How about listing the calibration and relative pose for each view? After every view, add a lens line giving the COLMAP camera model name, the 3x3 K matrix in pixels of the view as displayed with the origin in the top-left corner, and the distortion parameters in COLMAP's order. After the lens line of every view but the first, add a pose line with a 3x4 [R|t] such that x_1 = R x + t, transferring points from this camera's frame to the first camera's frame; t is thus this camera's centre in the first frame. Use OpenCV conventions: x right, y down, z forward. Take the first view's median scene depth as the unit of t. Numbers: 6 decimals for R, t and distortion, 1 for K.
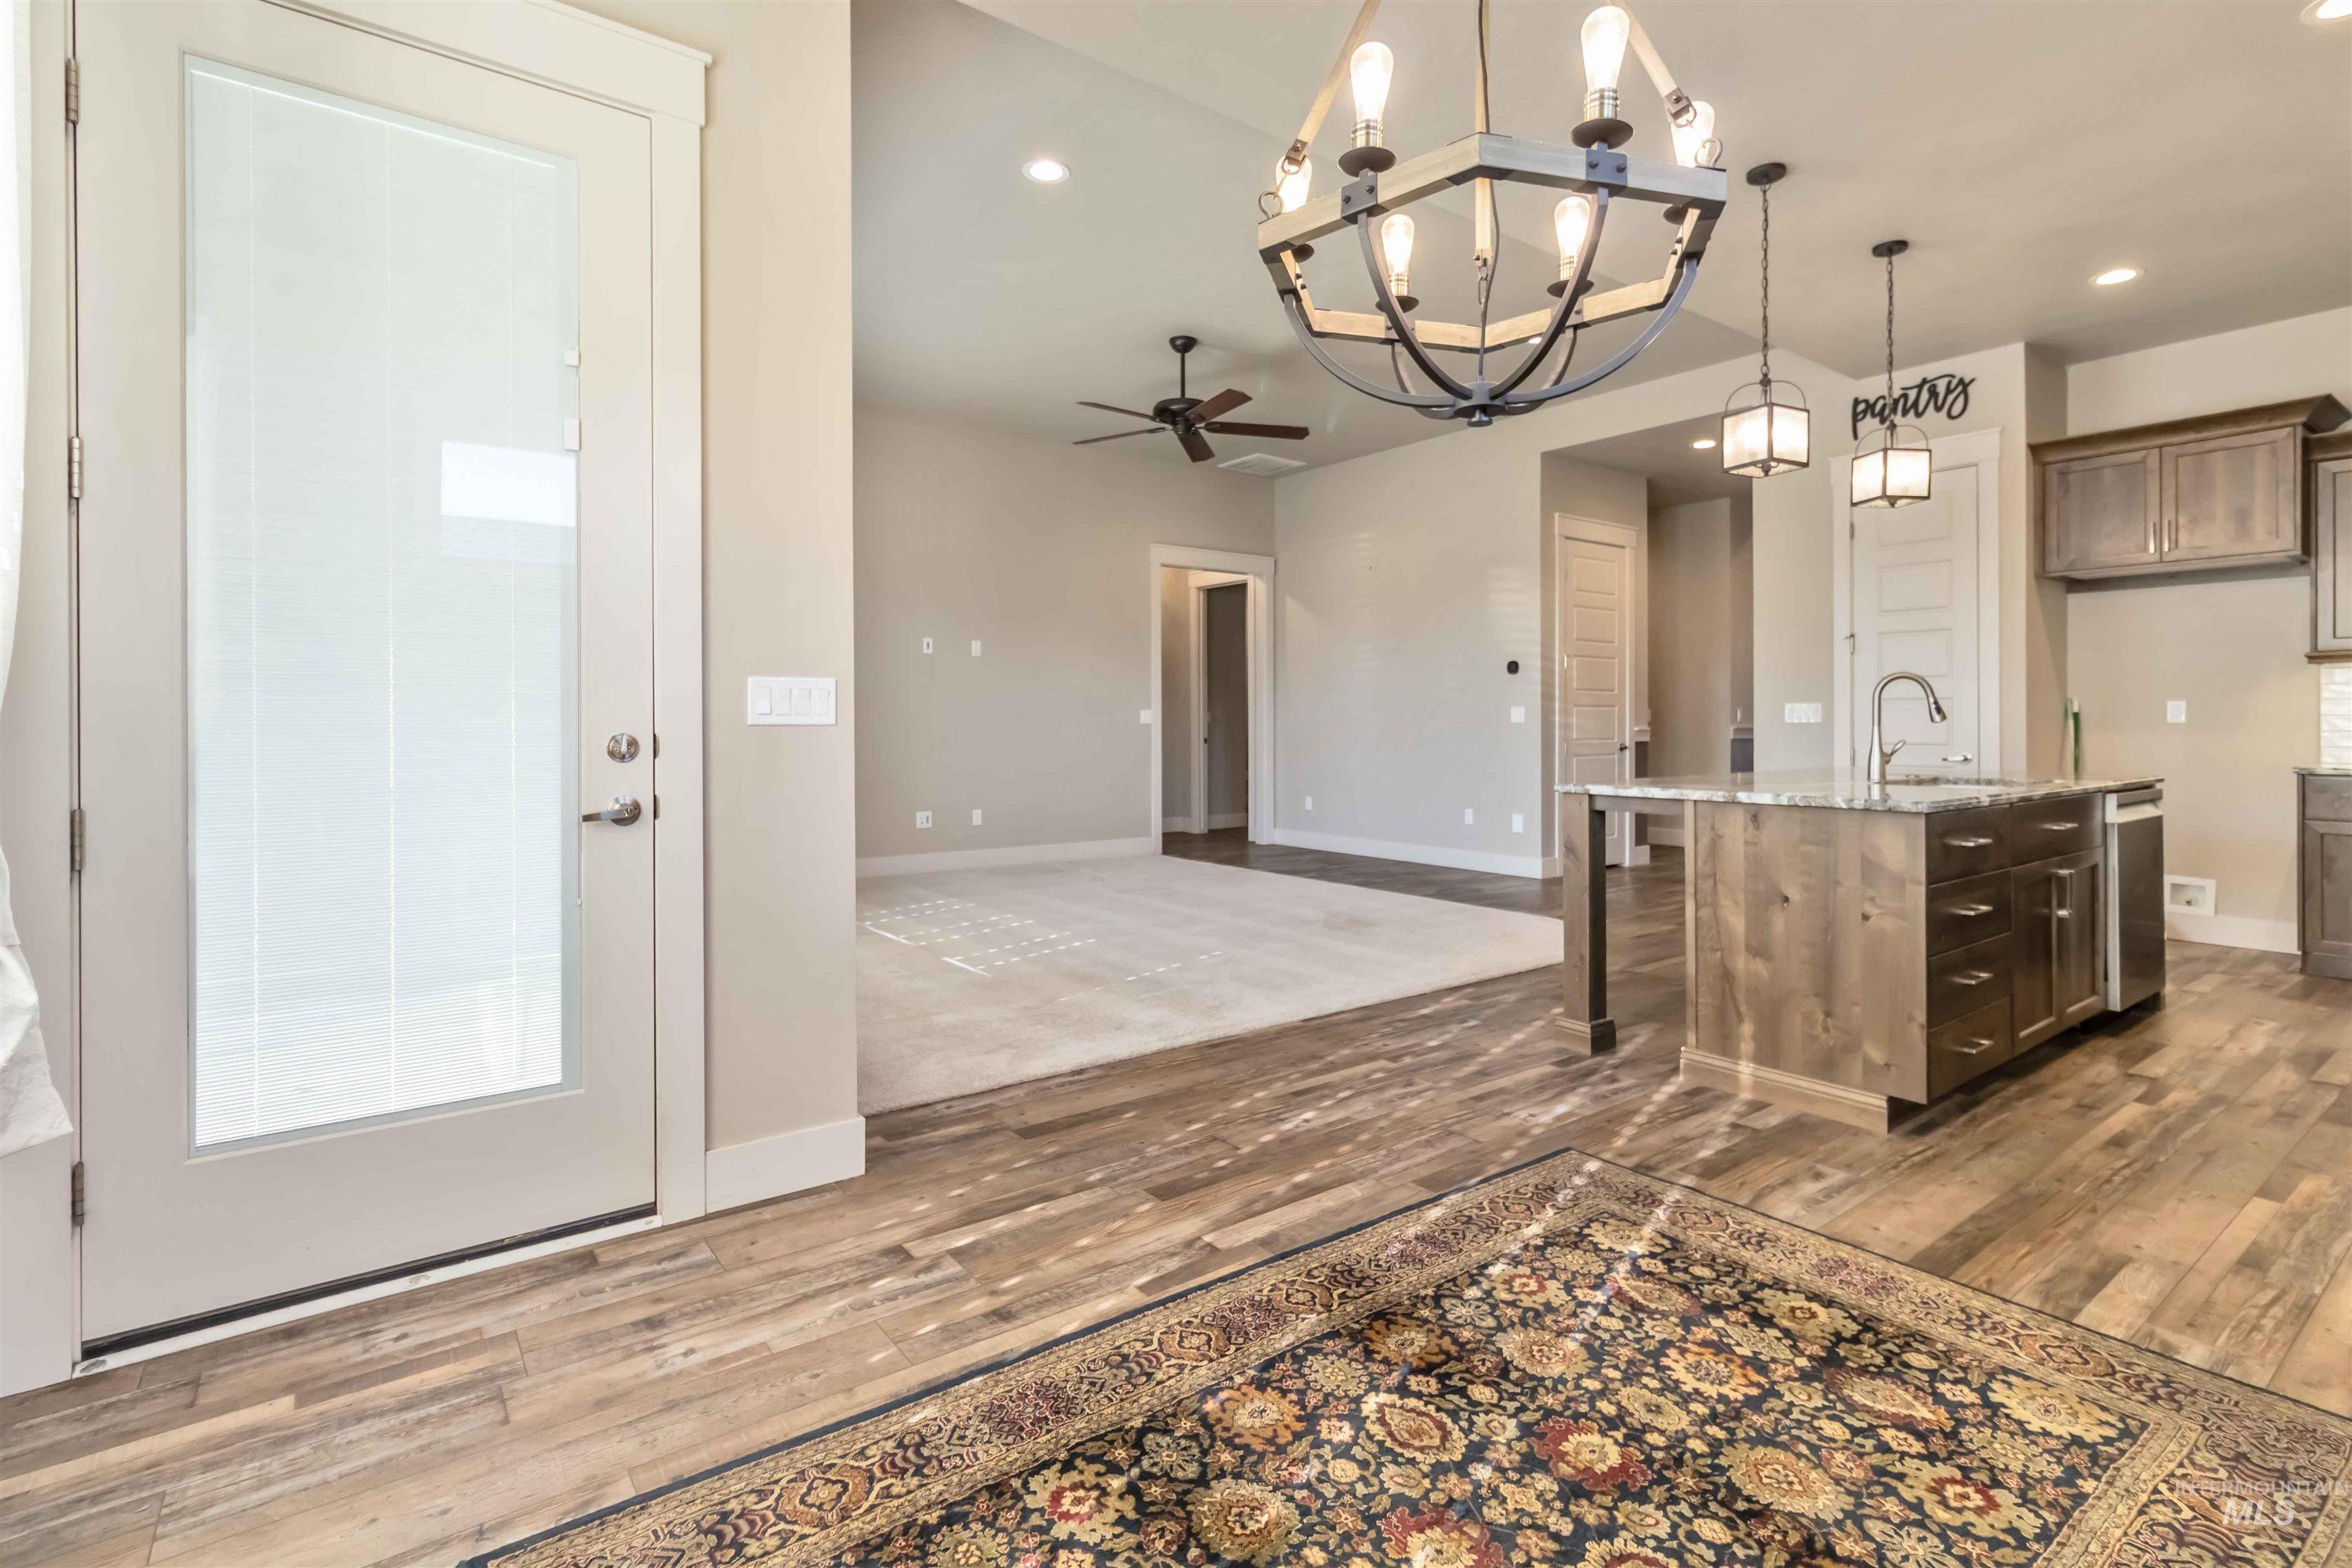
lens RADIAL K [[1109.8, 0, 1196.9], [0, 1109.8, 726.0], [0, 0, 1]] dist [0.003533, 0.000773]
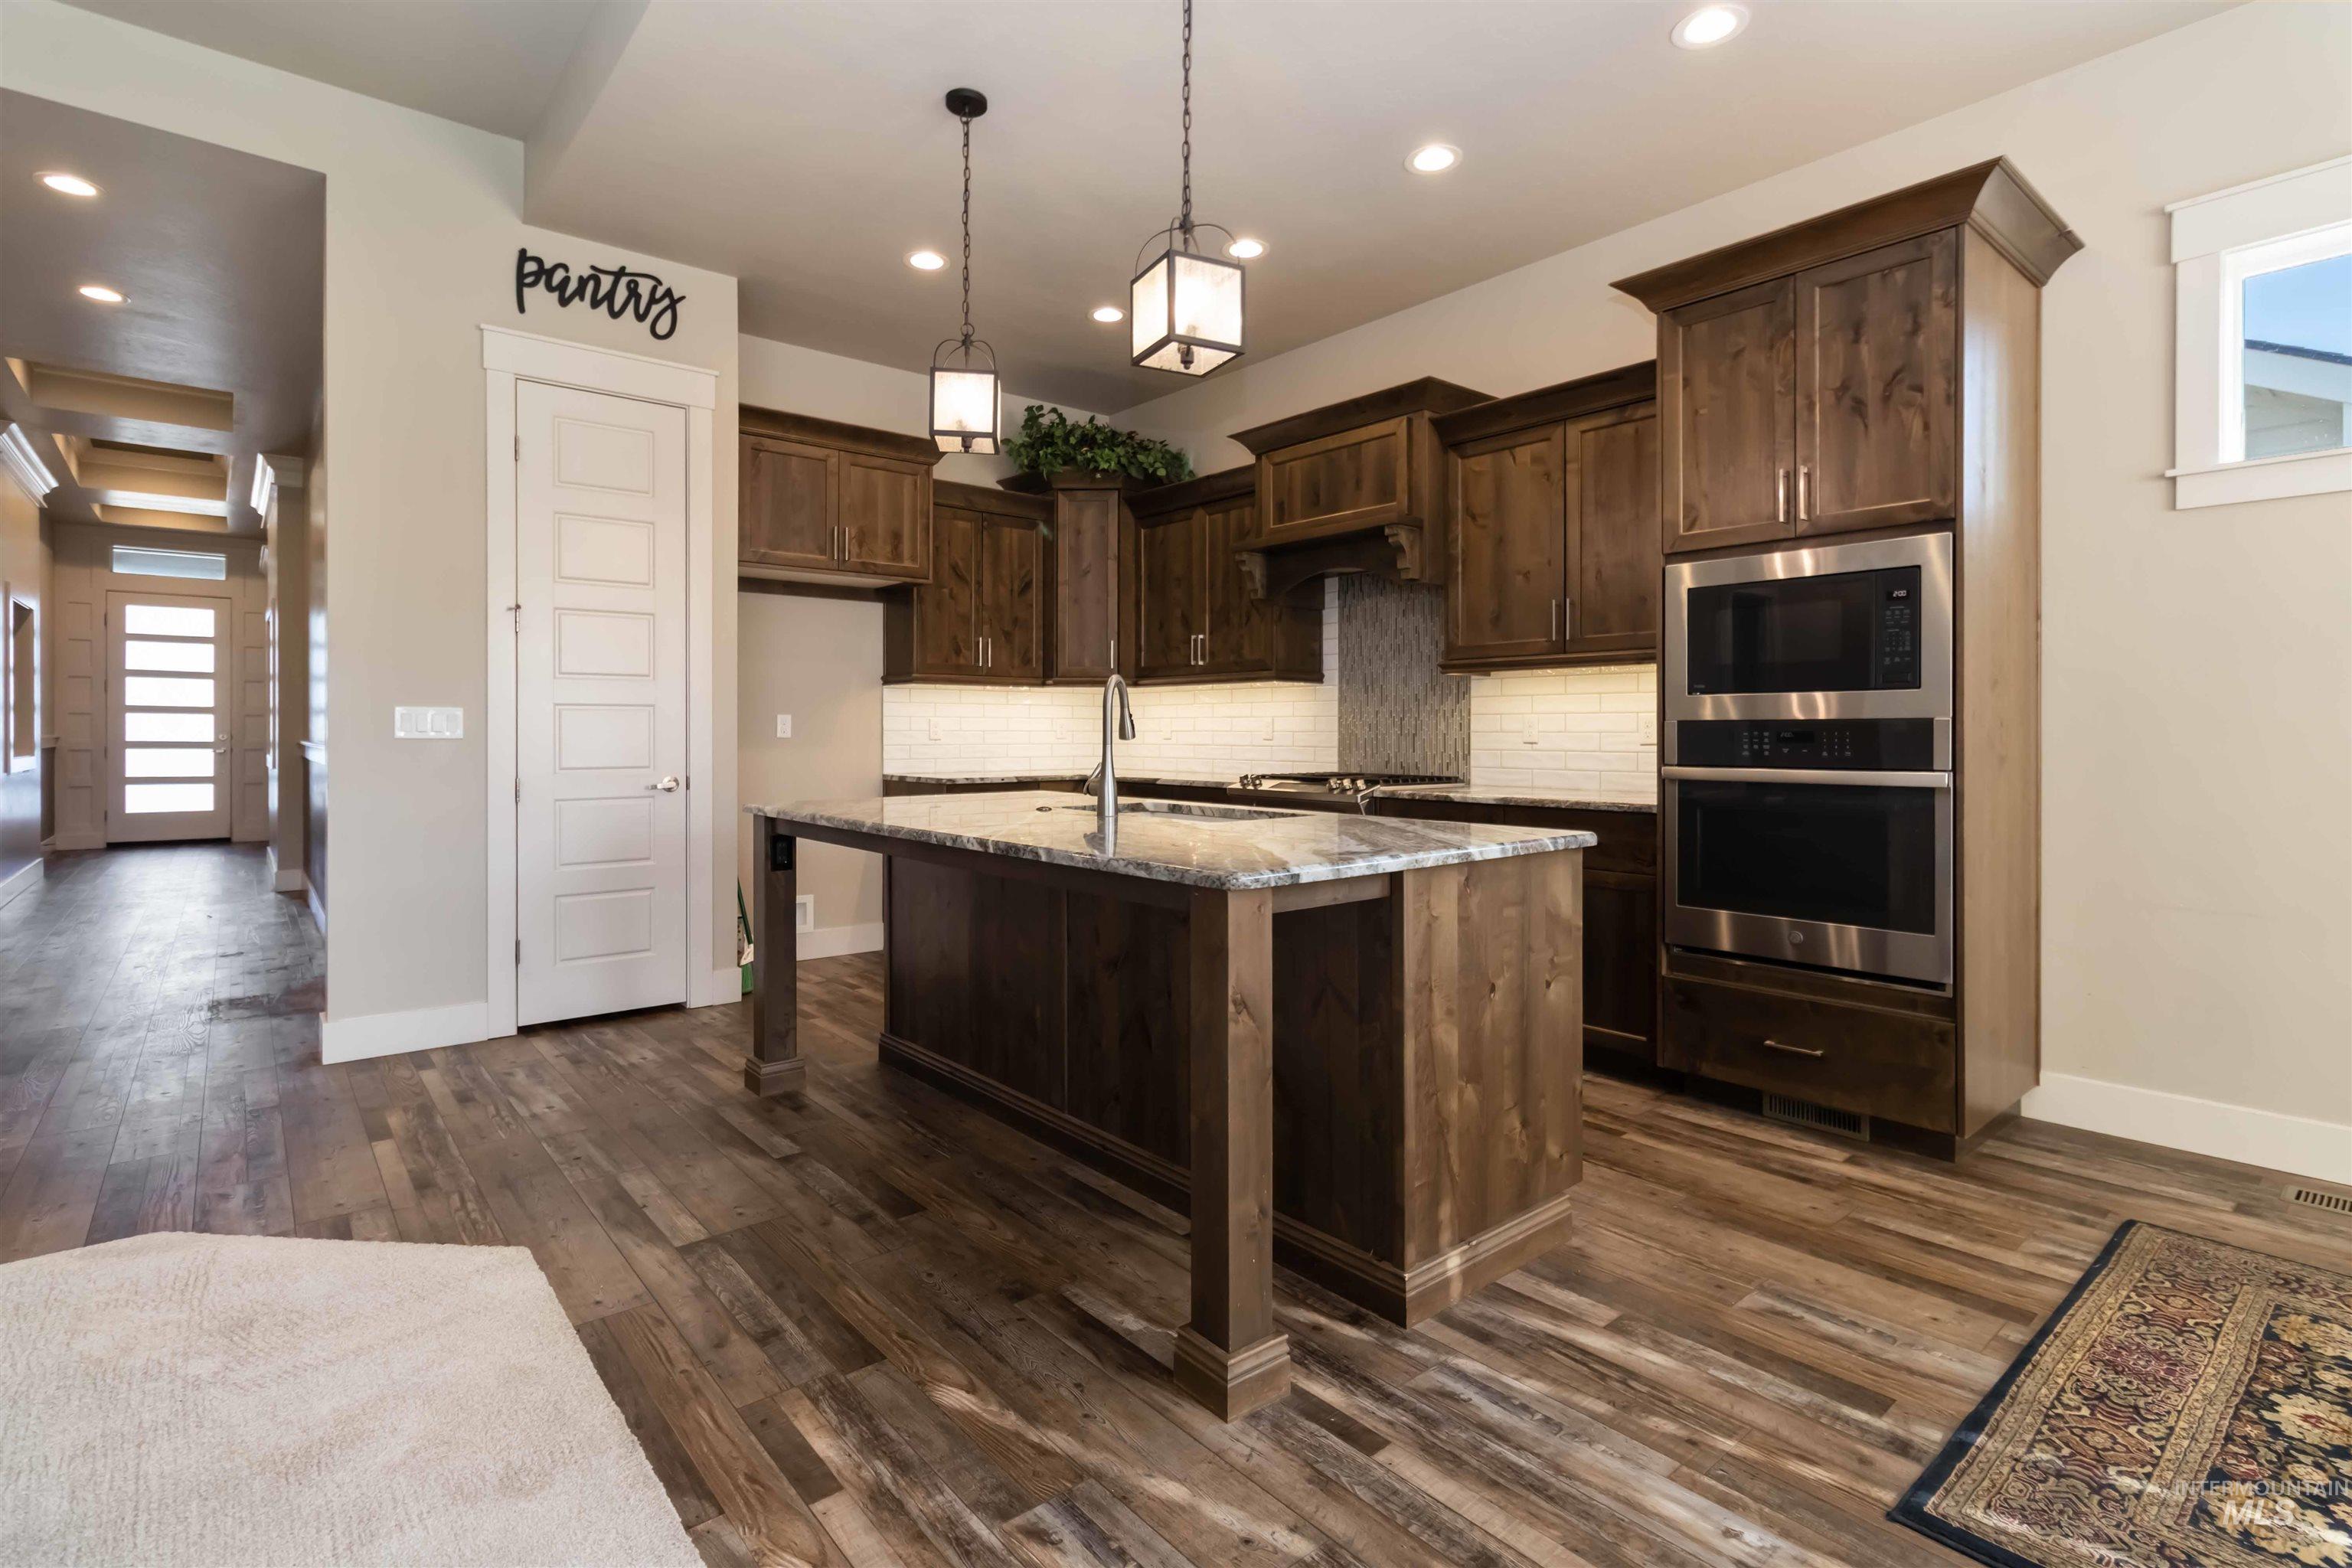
lens RADIAL K [[1109.8, 0, 1182.8], [0, 1109.8, 740.2], [0, 0, 1]] dist [0.003533, 0.000773]
pose [[-0.049586, -0.006206, 0.998751, -0.098015], [0.001683, 0.999979, 0.006297, -0.005400], [-0.998768, 0.001993, -0.049575, 0.673380]]
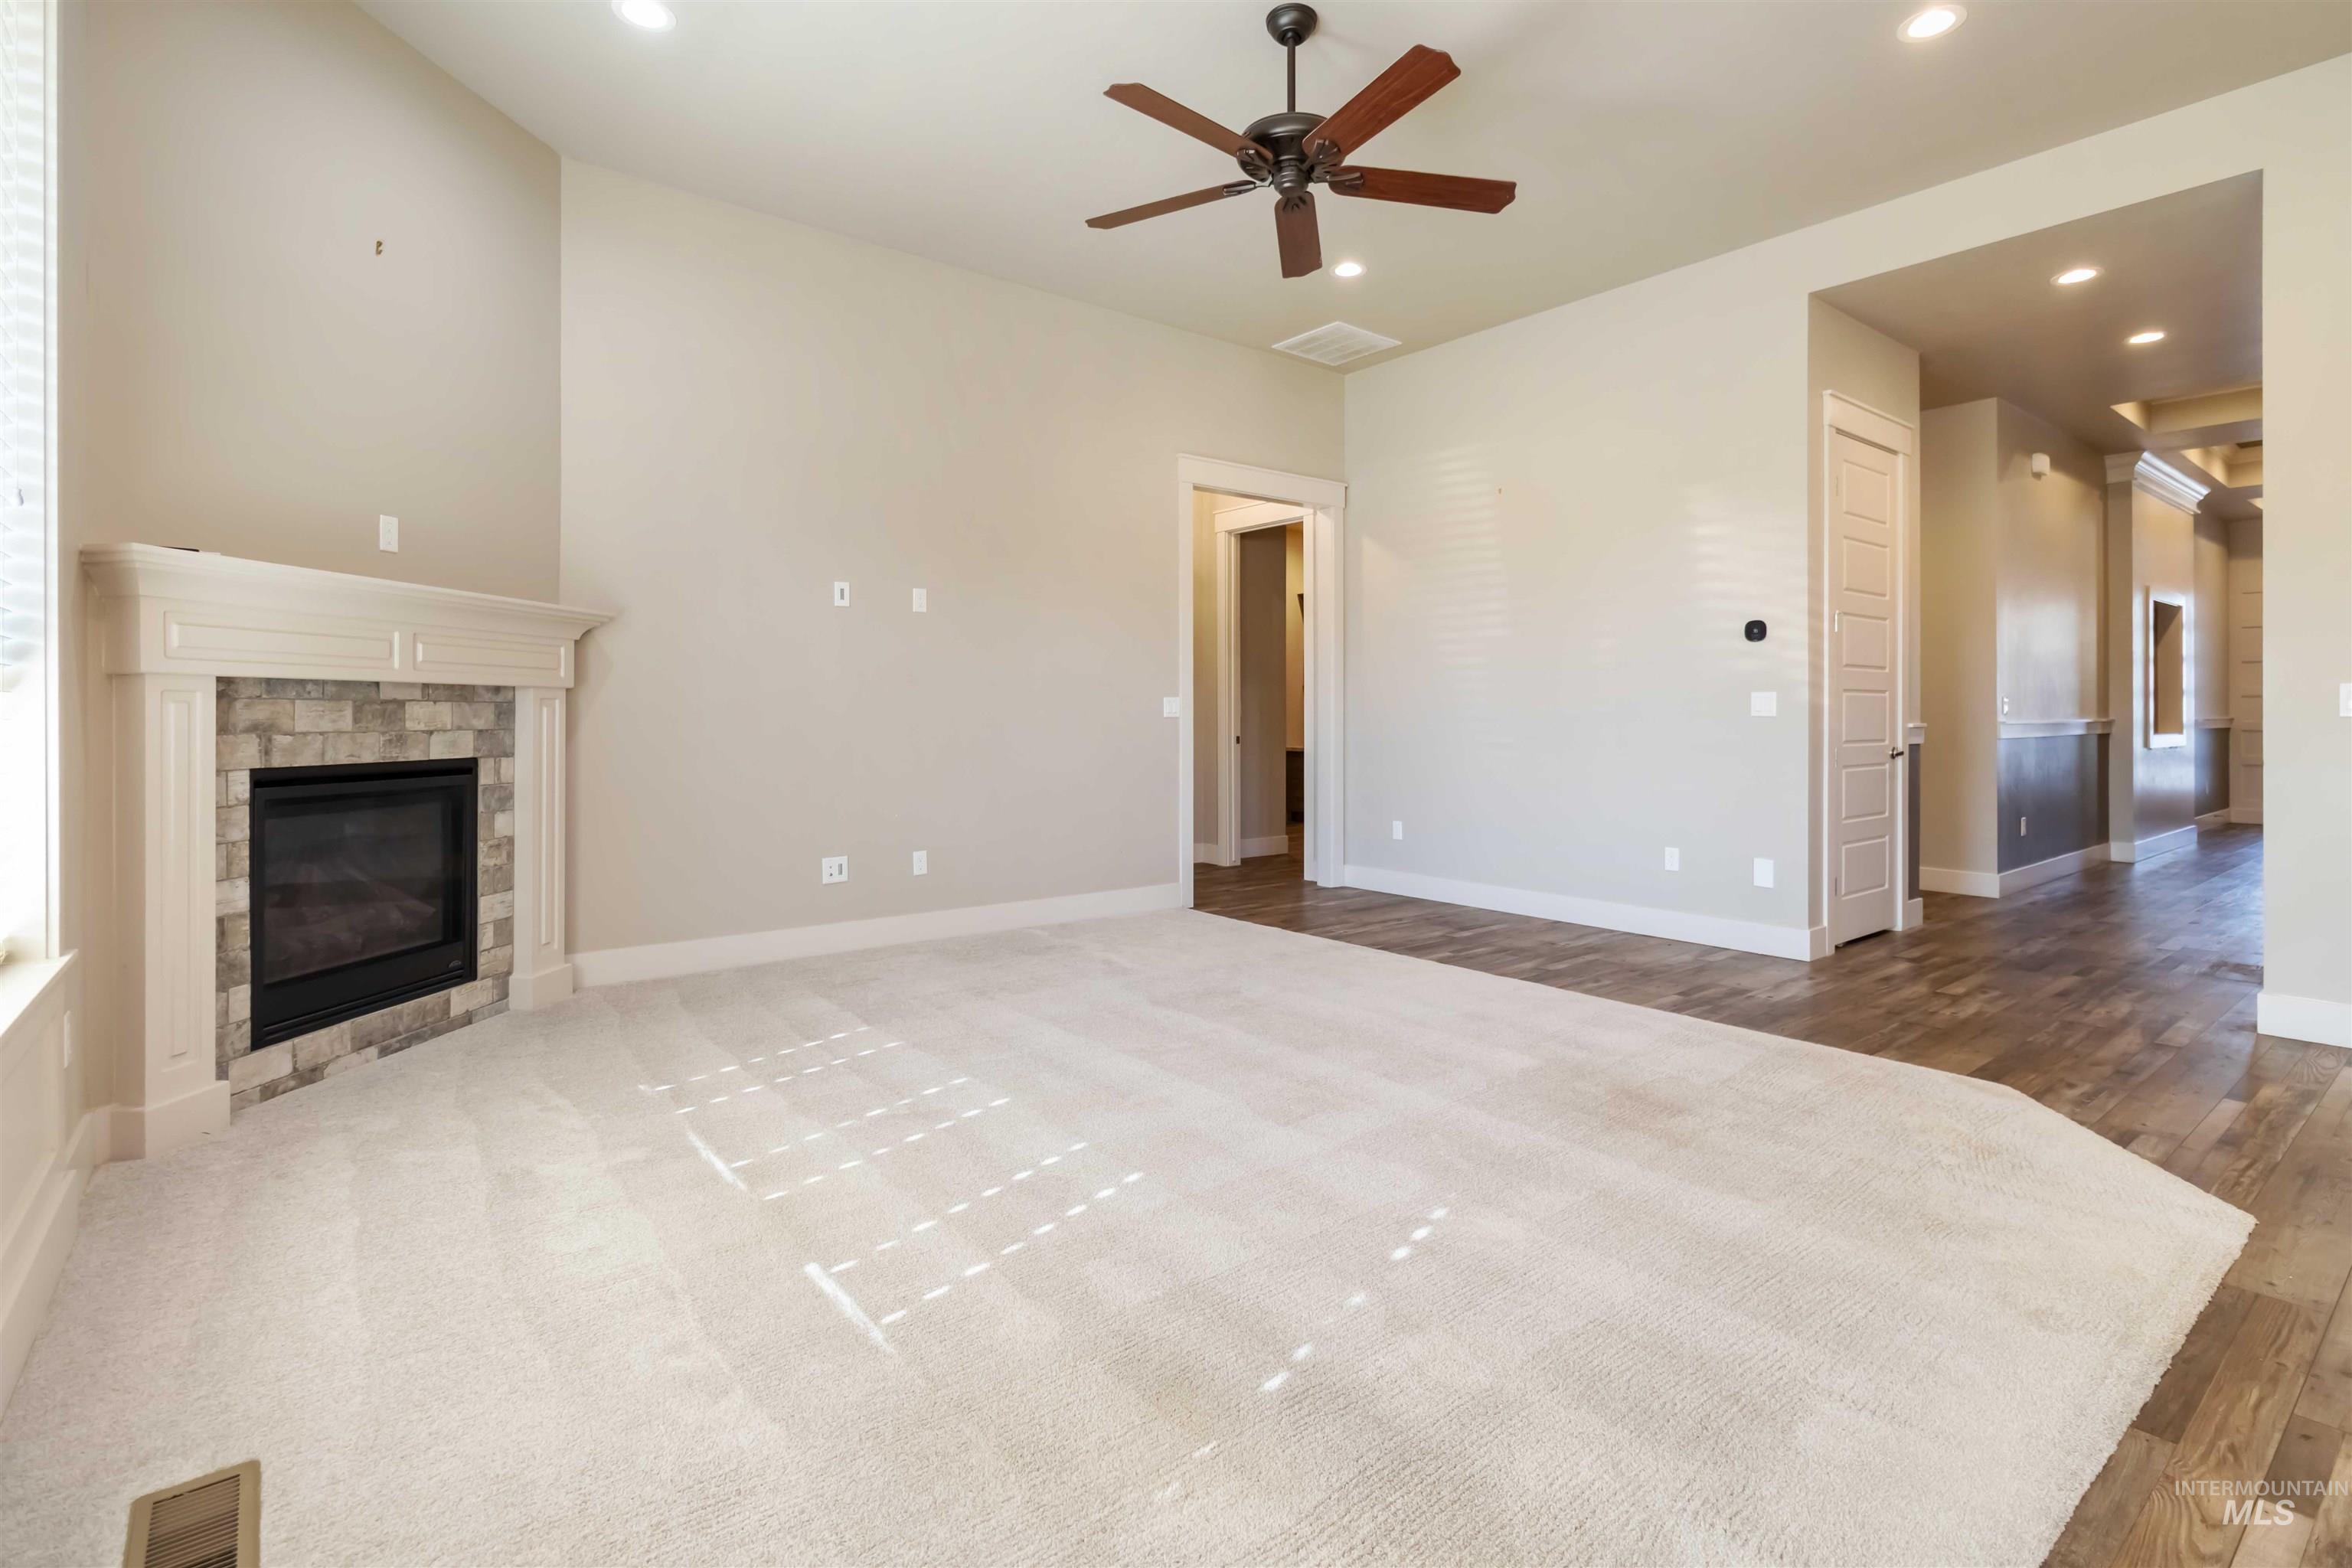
lens RADIAL K [[1109.8, 0, 1204.7], [0, 1109.8, 715.3], [0, 0, 1]] dist [0.003533, 0.000773]
pose [[0.999150, 0.000581, 0.041215, -0.084664], [-0.000472, 0.999996, -0.002648, -0.002077], [-0.041216, 0.002626, 0.999147, 0.497551]]
